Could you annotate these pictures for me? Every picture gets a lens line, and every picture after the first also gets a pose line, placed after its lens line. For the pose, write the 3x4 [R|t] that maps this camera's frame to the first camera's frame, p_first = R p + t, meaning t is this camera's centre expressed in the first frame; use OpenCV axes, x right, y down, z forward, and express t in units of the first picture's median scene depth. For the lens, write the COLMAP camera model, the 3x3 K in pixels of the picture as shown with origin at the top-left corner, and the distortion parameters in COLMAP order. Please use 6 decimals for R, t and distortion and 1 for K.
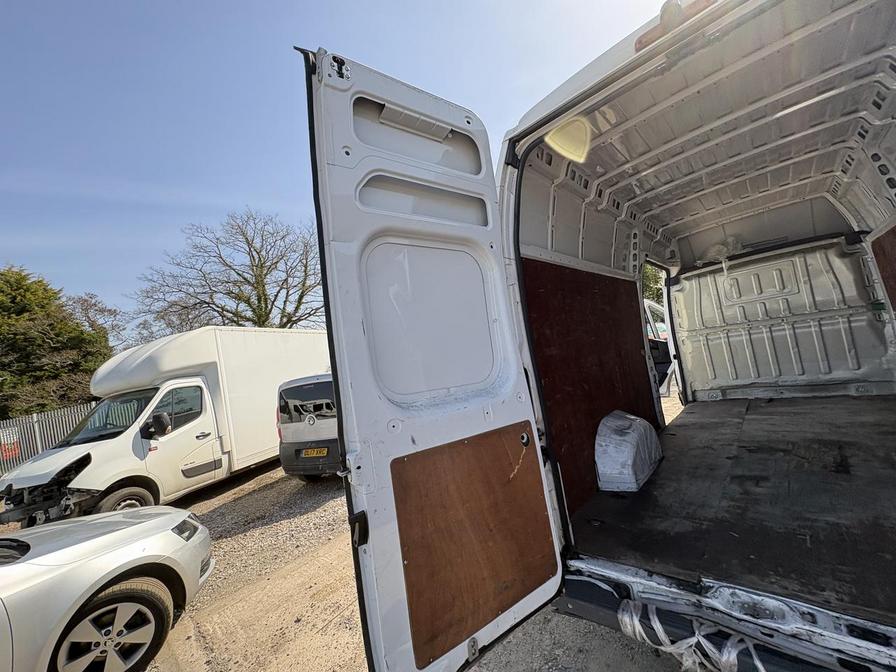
lens RADIAL K [[359.5, 0, 447.5], [0, 359.5, 338.6], [0, 0, 1]] dist [-0.000940, 0.000116]
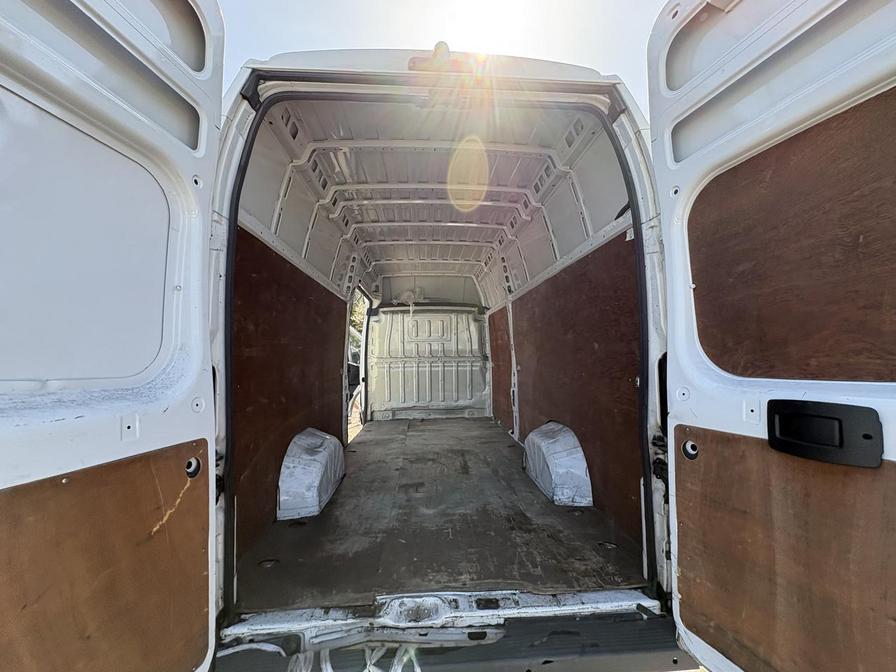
lens RADIAL K [[354.5, 0, 450.3], [0, 354.5, 337.6], [0, 0, 1]] dist [-0.003170, -0.000035]
pose [[0.669383, 0.180523, 0.720651, 0.011128], [-0.135777, 0.983417, -0.120228, 0.039101], [-0.730405, -0.017370, 0.682793, 0.139101]]
